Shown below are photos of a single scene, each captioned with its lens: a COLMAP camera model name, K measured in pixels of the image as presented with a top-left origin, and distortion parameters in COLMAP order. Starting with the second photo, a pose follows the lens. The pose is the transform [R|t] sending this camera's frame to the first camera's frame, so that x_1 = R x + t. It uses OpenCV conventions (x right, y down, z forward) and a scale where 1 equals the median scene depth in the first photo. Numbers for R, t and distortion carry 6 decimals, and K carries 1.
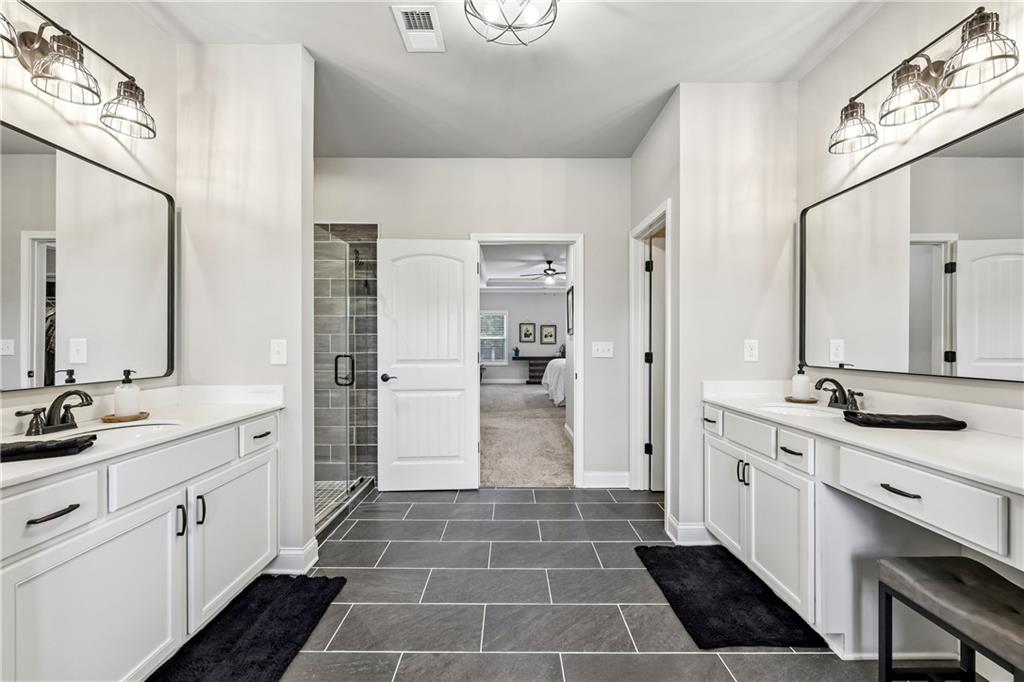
lens RADIAL K [[423.5, 0, 511.4], [0, 423.5, 338.0], [0, 0, 1]] dist [0.000267, -0.000046]
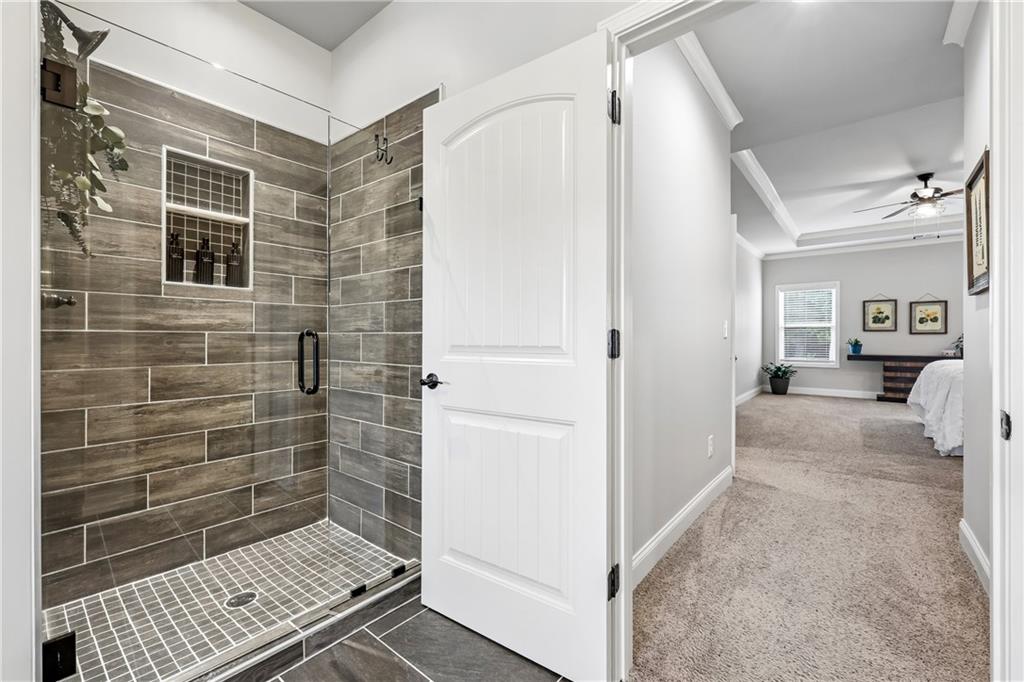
lens RADIAL K [[433.3, 0, 508.9], [0, 433.3, 336.8], [0, 0, 1]] dist [0.001512, 0.000089]
pose [[0.768207, -0.001379, -0.640200, 0.030631], [0.006610, 0.999961, 0.005779, 0.011985], [0.640167, -0.008671, 0.768187, 0.204621]]
